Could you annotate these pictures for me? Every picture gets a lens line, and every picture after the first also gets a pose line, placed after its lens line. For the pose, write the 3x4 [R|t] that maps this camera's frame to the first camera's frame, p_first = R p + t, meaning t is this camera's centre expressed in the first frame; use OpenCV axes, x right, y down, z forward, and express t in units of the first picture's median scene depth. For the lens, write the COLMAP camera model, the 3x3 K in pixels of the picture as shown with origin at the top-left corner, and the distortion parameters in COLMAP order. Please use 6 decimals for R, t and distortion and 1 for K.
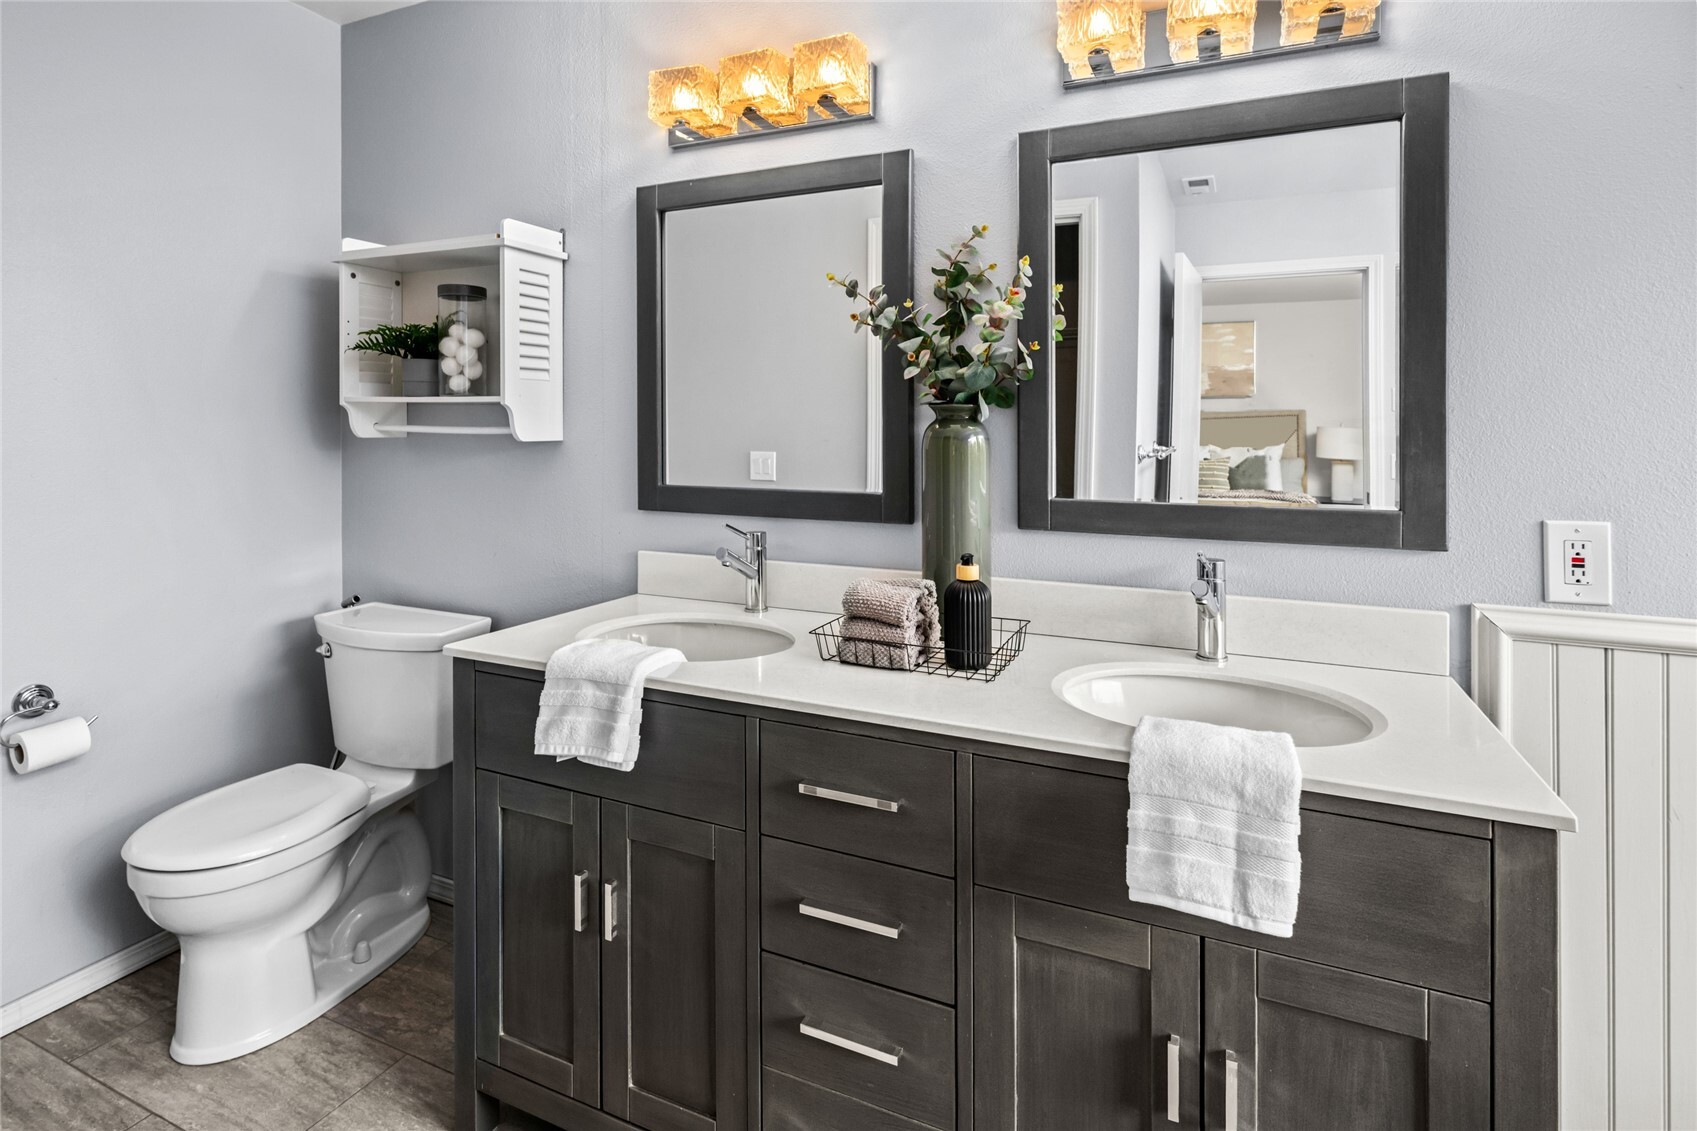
lens RADIAL K [[820.2, 0, 851.0], [0, 820.2, 436.5], [0, 0, 1]] dist [0.000954, 0.000585]
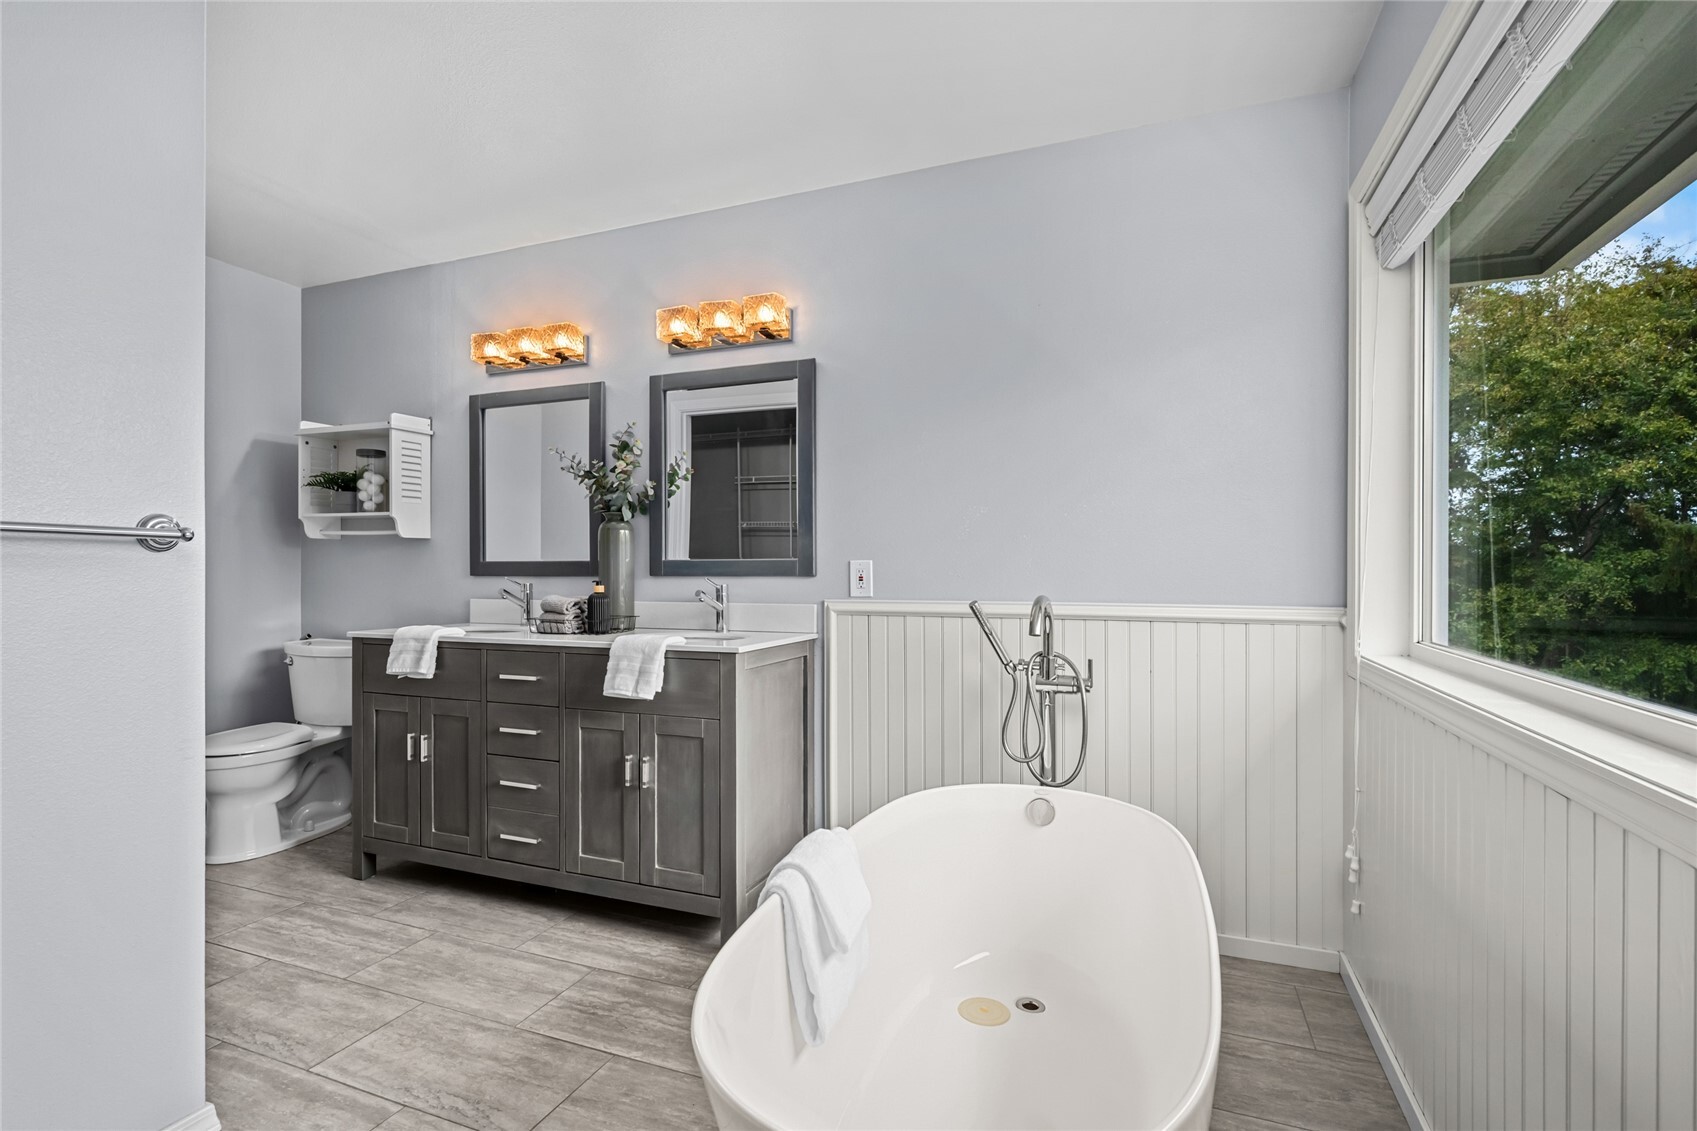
lens RADIAL K [[776.9, 0, 853.0], [0, 776.9, 566.7], [0, 0, 1]] dist [0.001558, 0.000086]
pose [[0.998978, -0.004100, 0.045016, 0.568742], [0.004654, 0.999914, -0.012223, 0.108024], [-0.044962, 0.012420, 0.998911, -0.831710]]
